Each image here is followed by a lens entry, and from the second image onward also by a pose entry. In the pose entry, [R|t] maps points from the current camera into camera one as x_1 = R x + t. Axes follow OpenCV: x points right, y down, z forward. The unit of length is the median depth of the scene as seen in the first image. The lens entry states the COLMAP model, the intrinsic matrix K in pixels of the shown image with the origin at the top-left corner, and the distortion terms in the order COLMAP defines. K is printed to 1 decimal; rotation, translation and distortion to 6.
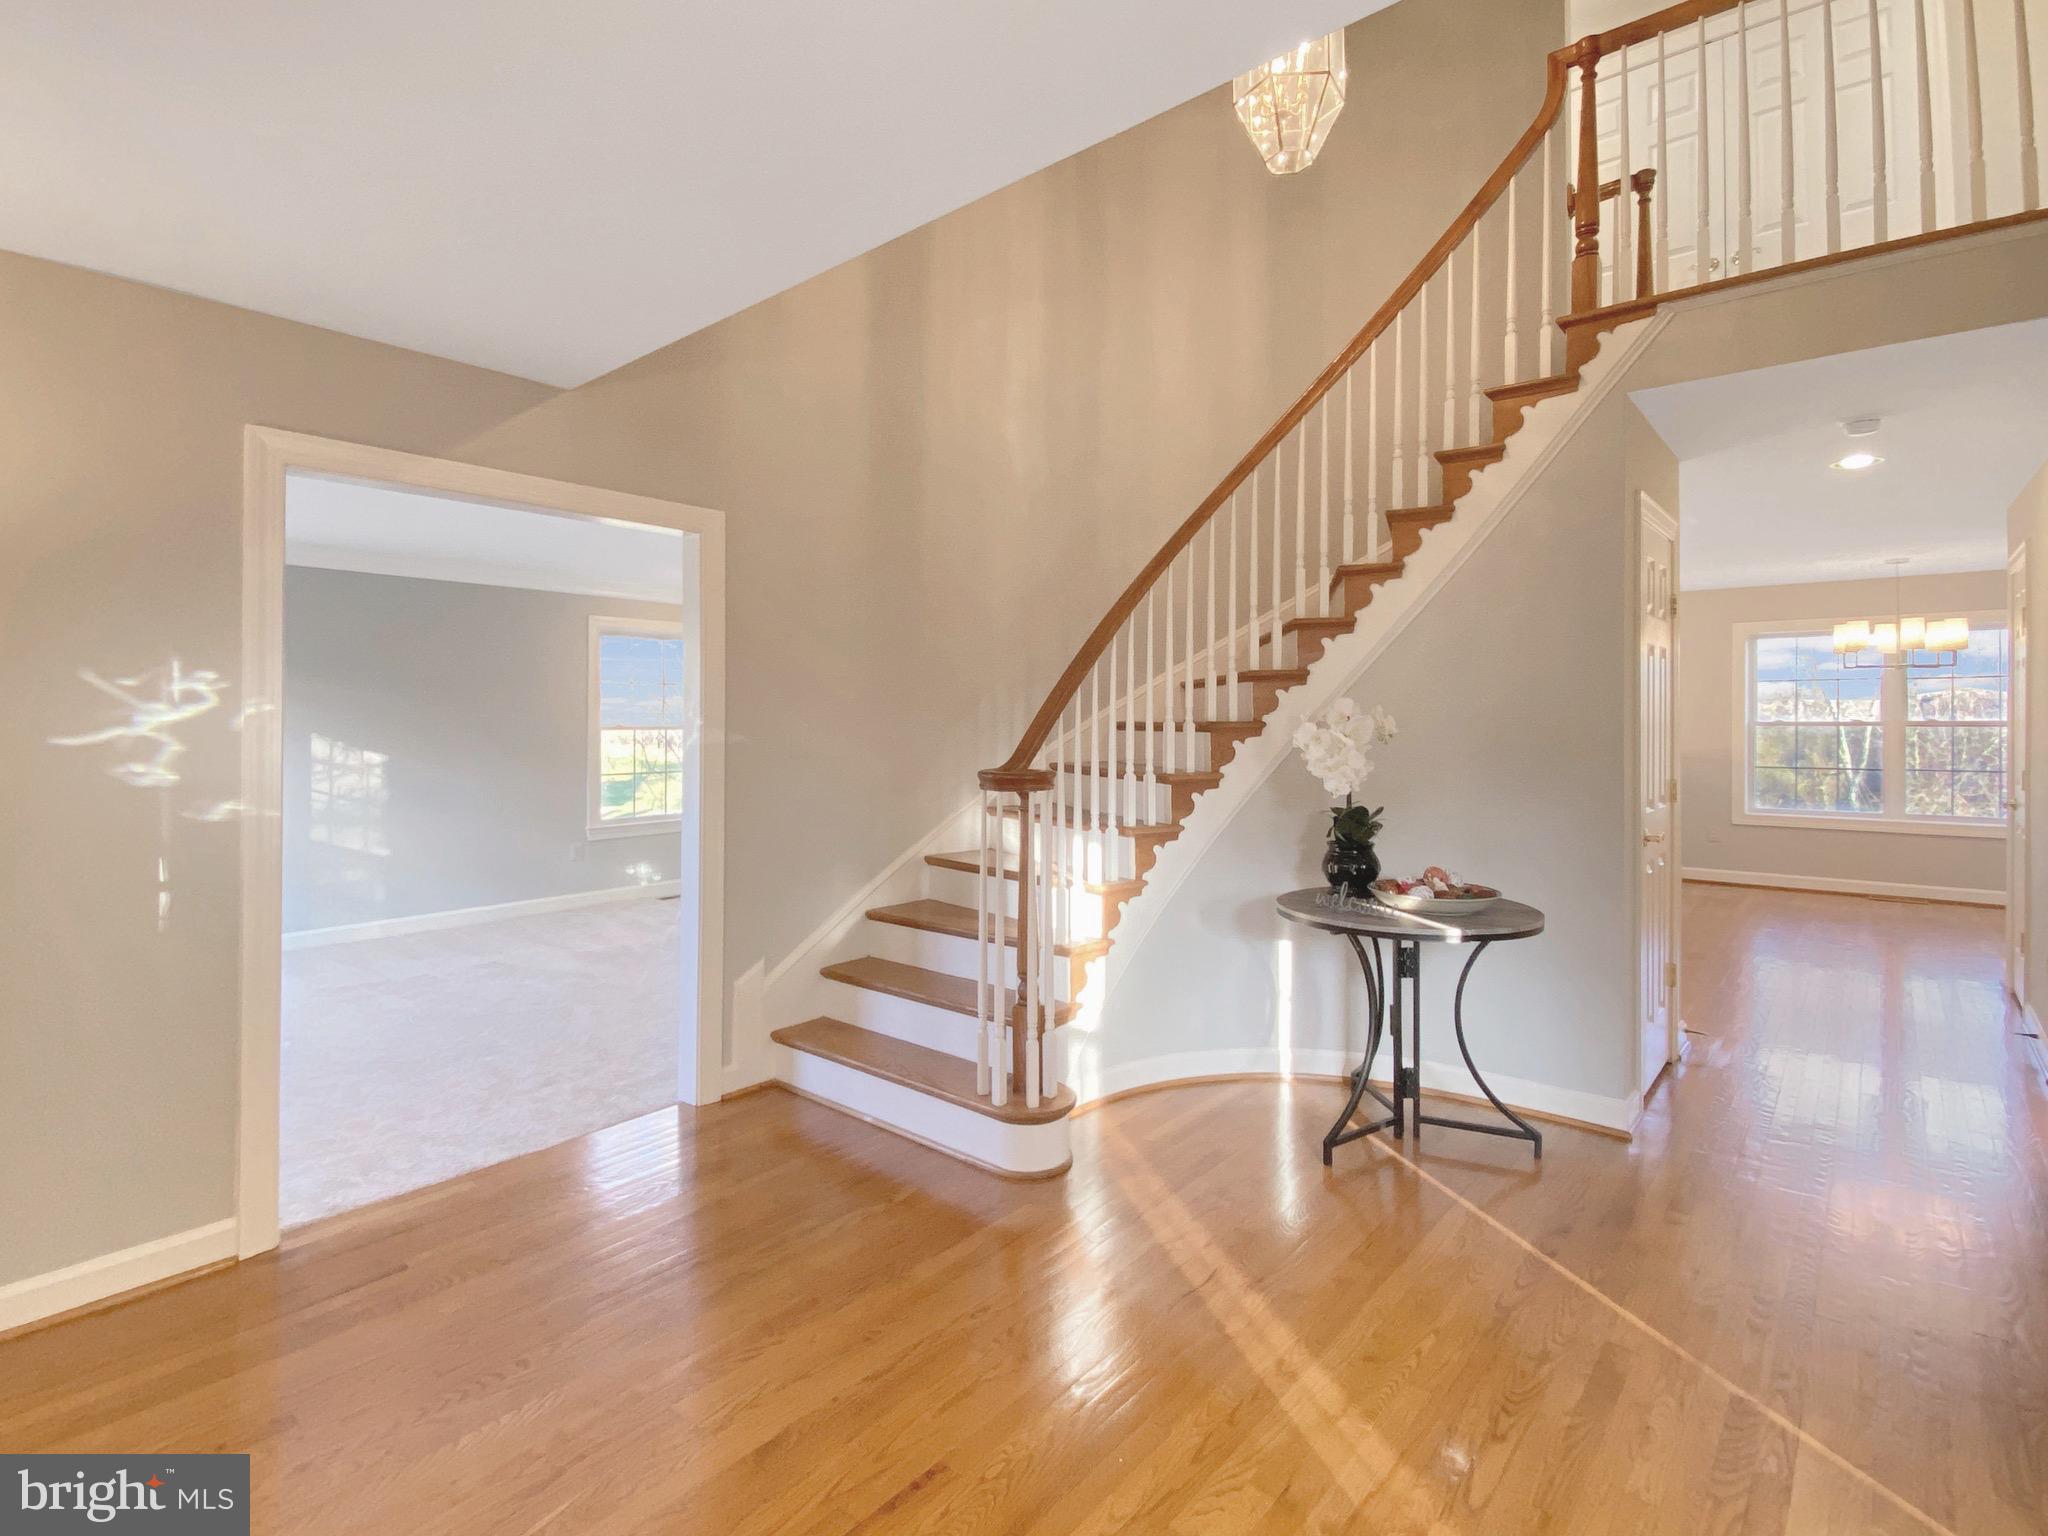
lens RADIAL K [[992.6, 0, 1018.0], [0, 992.6, 709.1], [0, 0, 1]] dist [0.020826, -0.021762]
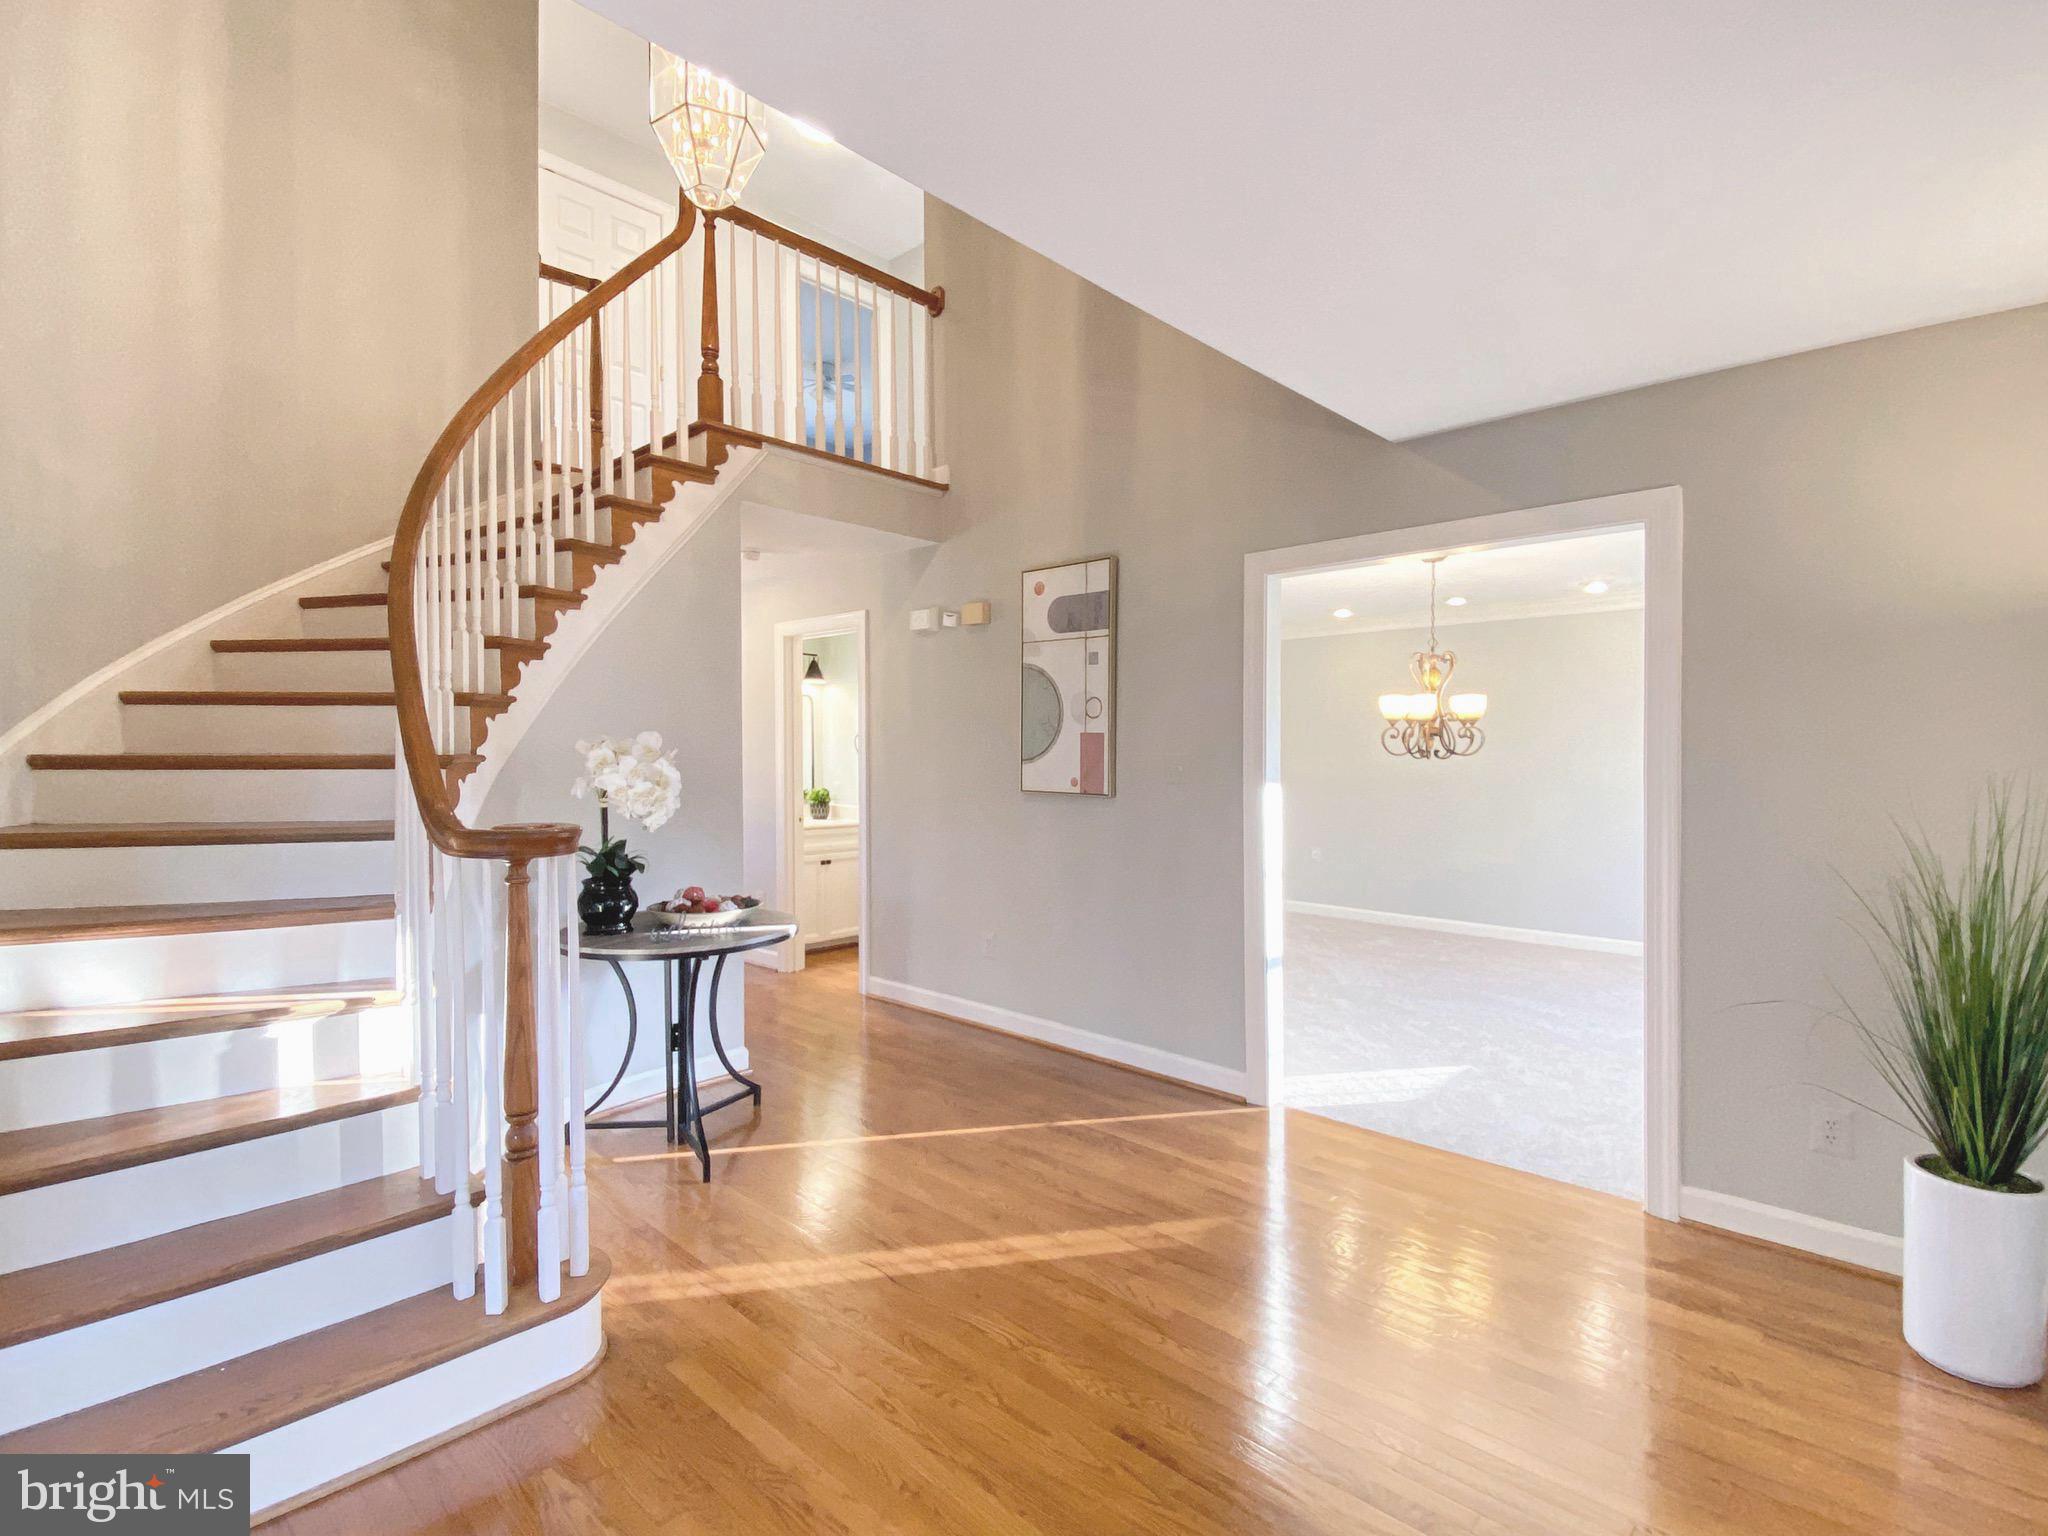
lens RADIAL K [[970.8, 0, 1024.0], [0, 970.8, 768.0], [0, 0, 1]] dist [0.000806, 0.000321]
pose [[0.039253, -0.009558, 0.999184, -0.667445], [-0.023693, 0.999664, 0.010493, 0.005275], [-0.998948, -0.024086, 0.039014, 0.620953]]
